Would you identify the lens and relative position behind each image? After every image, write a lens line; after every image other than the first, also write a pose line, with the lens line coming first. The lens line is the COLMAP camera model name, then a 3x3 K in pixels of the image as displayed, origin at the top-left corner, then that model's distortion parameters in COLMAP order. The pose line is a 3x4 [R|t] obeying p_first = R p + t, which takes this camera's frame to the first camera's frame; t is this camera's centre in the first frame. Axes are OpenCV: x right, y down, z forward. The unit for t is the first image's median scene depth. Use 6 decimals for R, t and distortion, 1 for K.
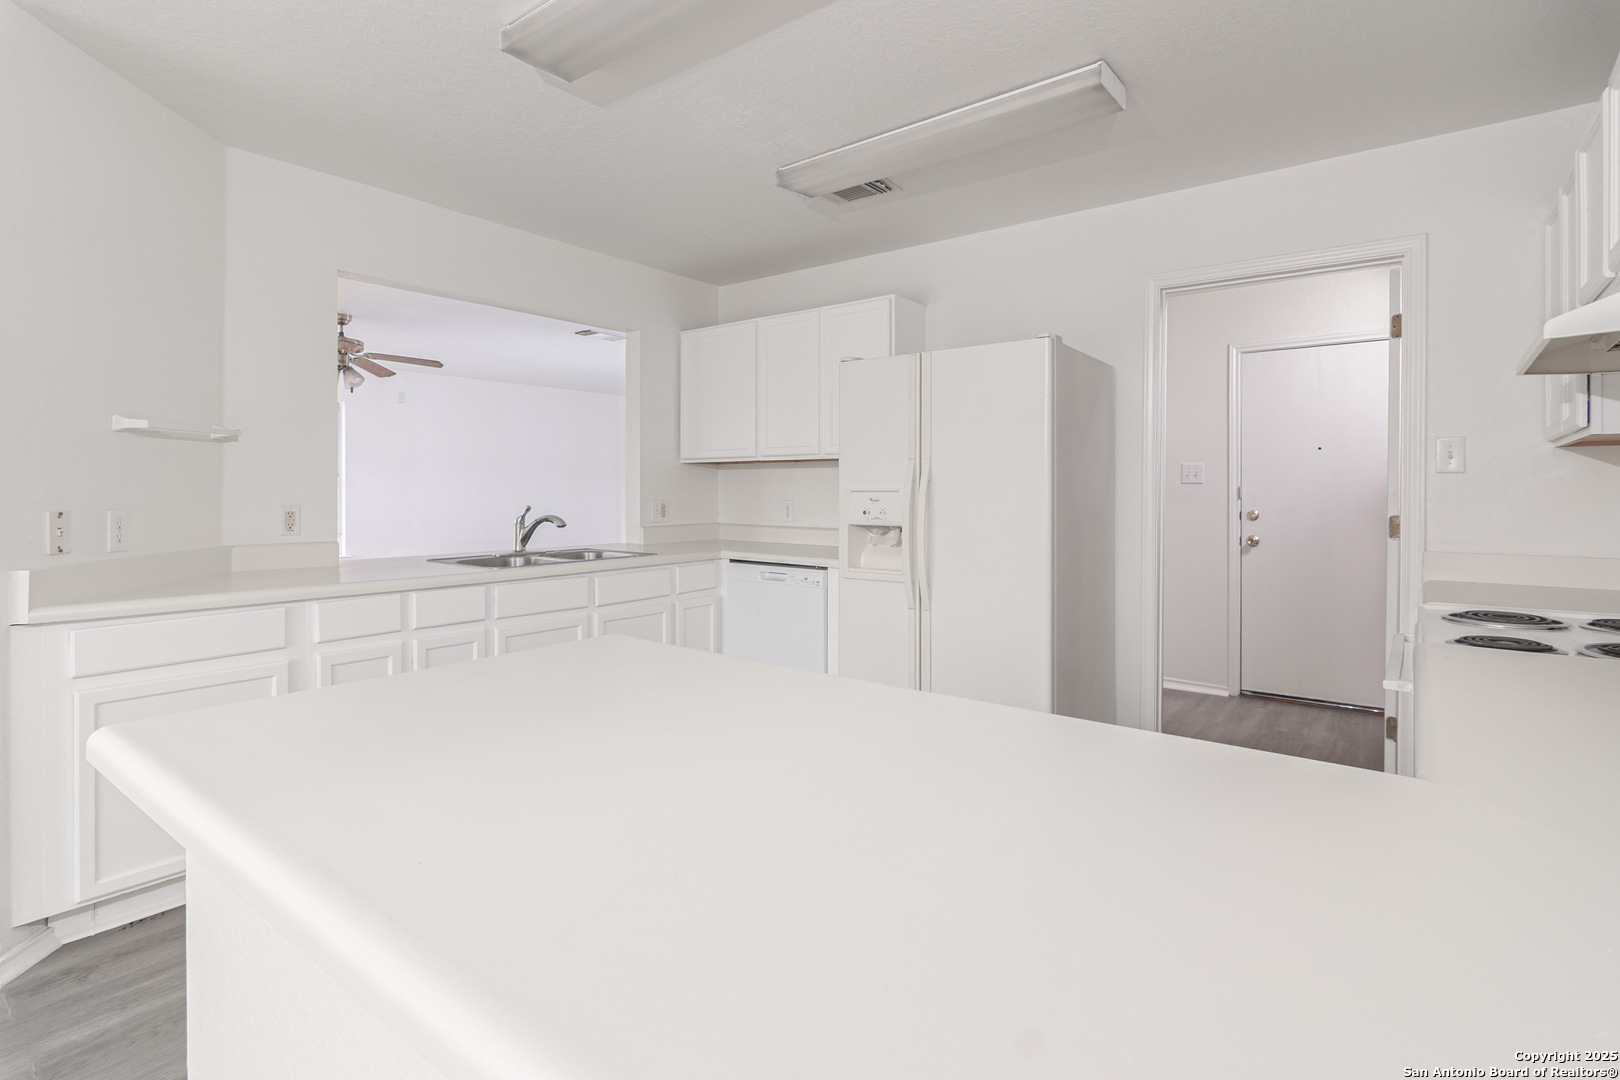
lens RADIAL K [[797.6, 0, 815.6], [0, 797.6, 497.2], [0, 0, 1]] dist [-0.004297, -0.000564]
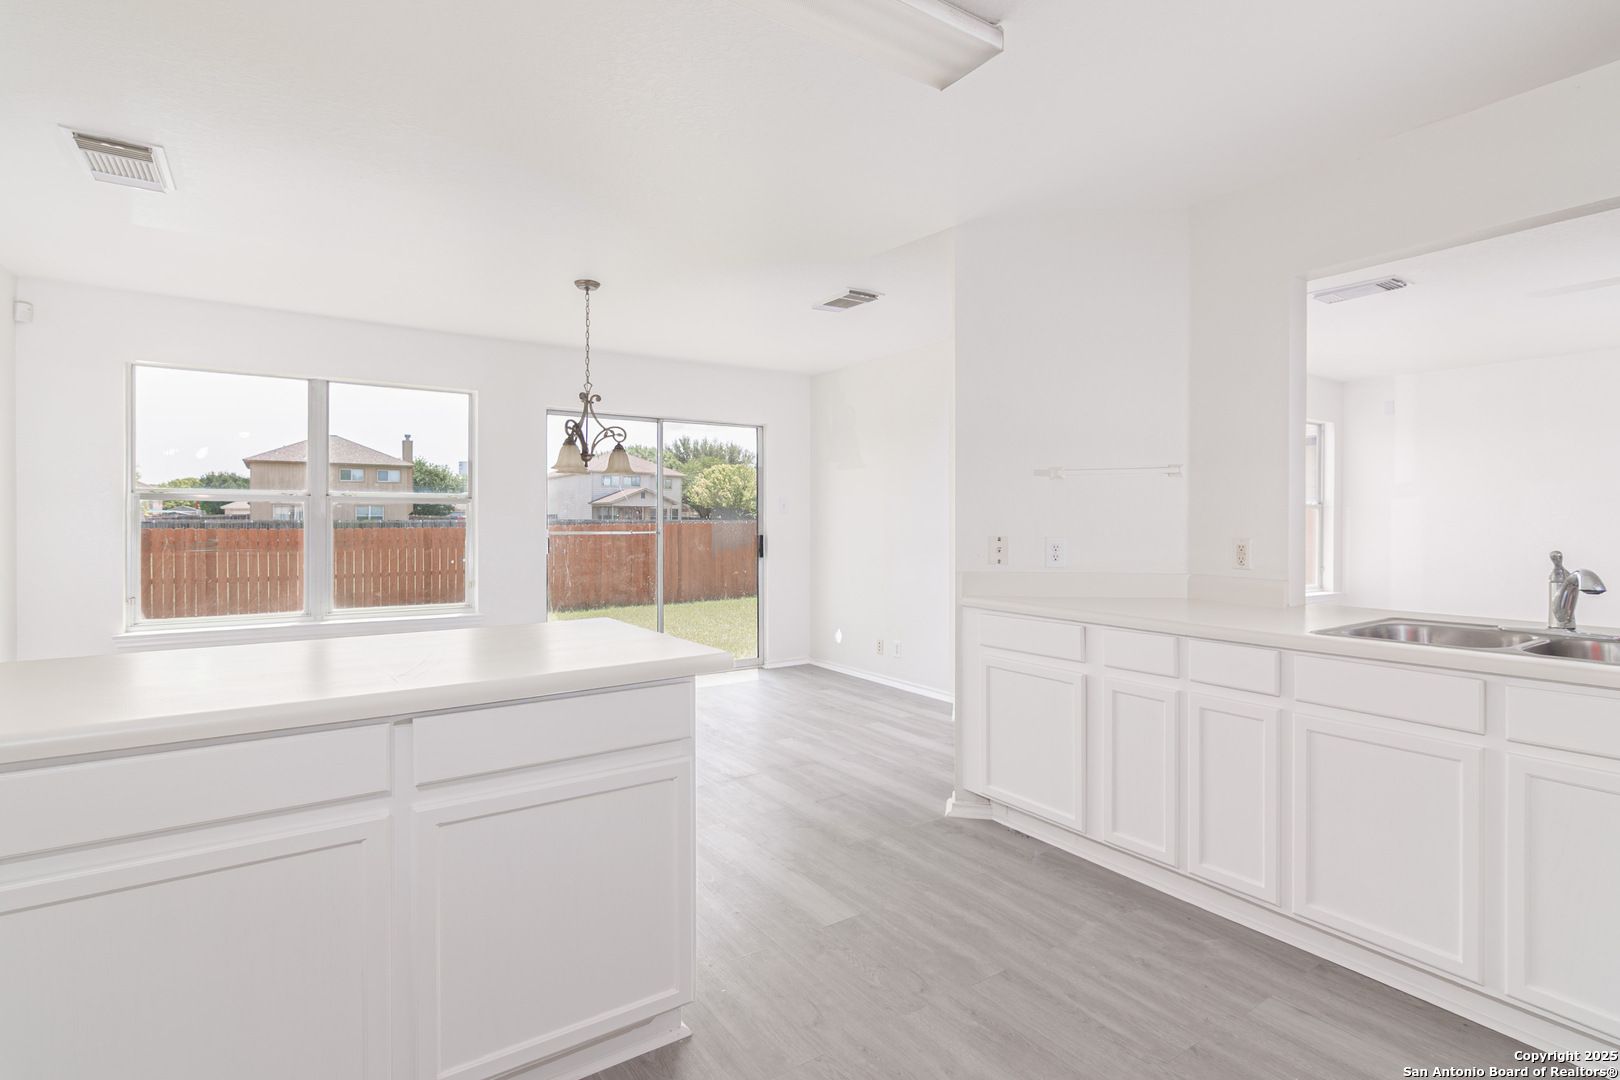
lens RADIAL K [[789.1, 0, 811.3], [0, 789.1, 520.4], [0, 0, 1]] dist [-0.003506, -0.000571]
pose [[-0.321438, -0.000919, -0.946930, 0.398848], [-0.008225, 0.999965, 0.001822, -0.009185], [0.946895, 0.008375, -0.321435, 0.760075]]
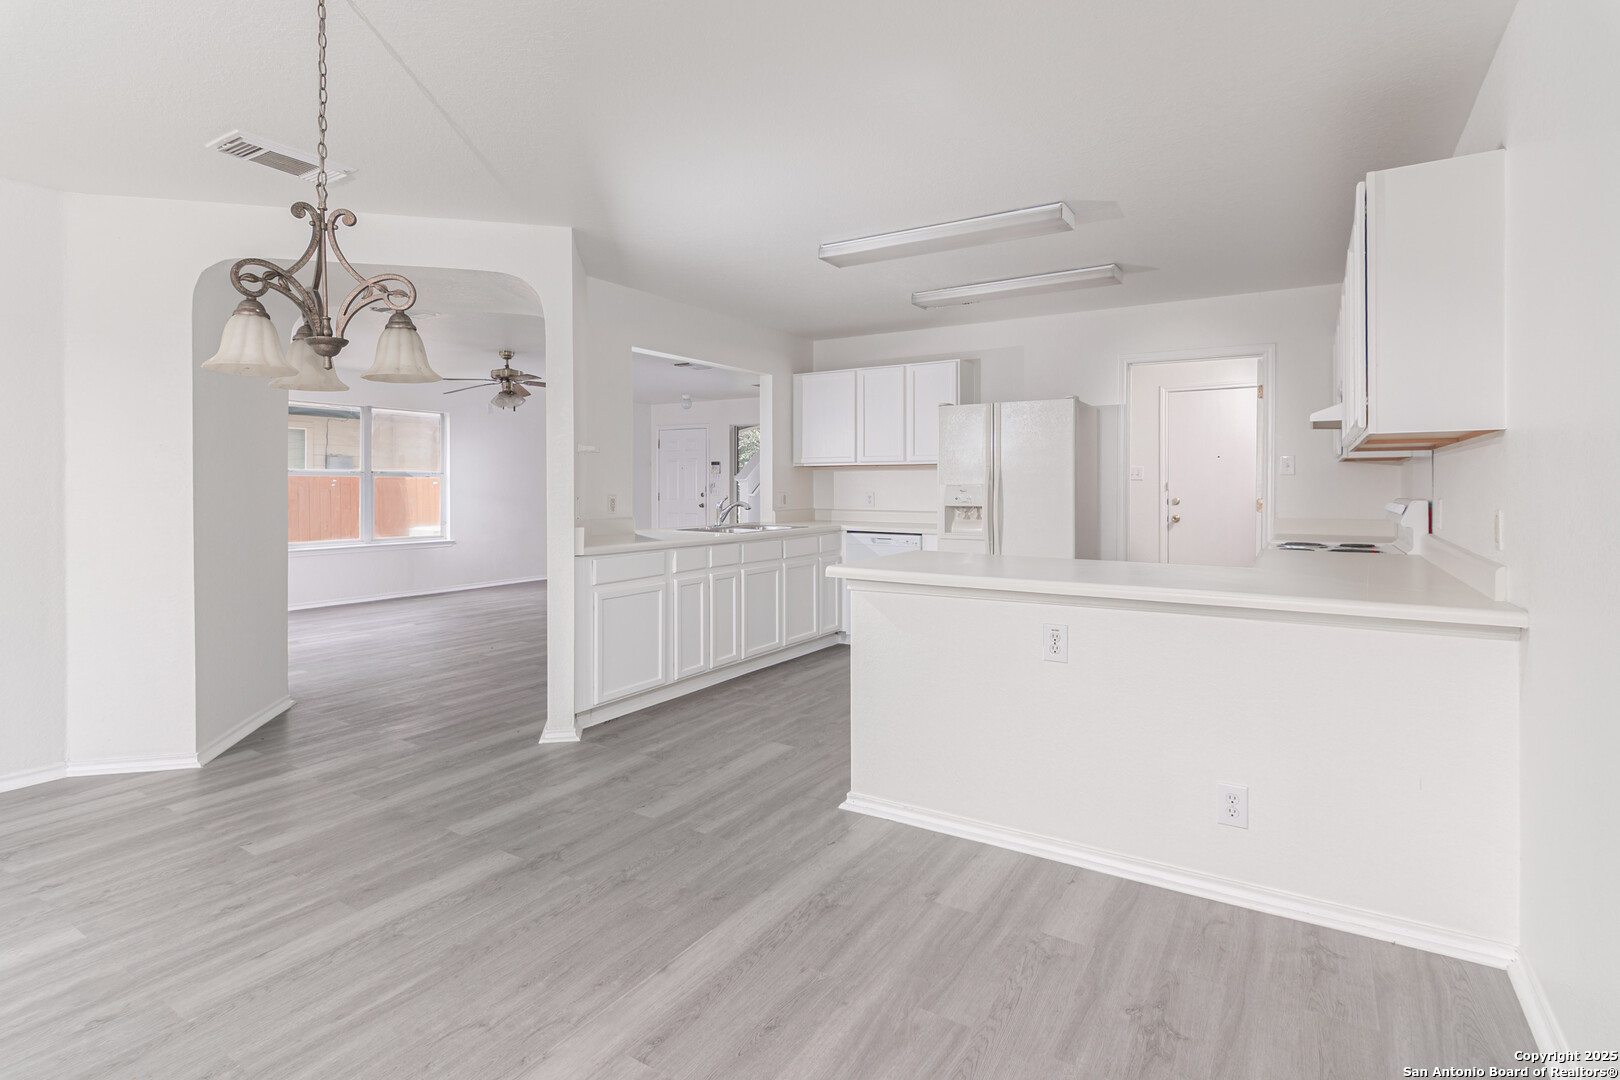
lens RADIAL K [[789.4, 0, 812.7], [0, 789.4, 501.6], [0, 0, 1]] dist [-0.002831, -0.000343]
pose [[0.995730, -0.003620, 0.092248, -0.382778], [0.002521, 0.999924, 0.012028, 0.005025], [-0.092284, -0.011744, 0.995663, -0.591478]]
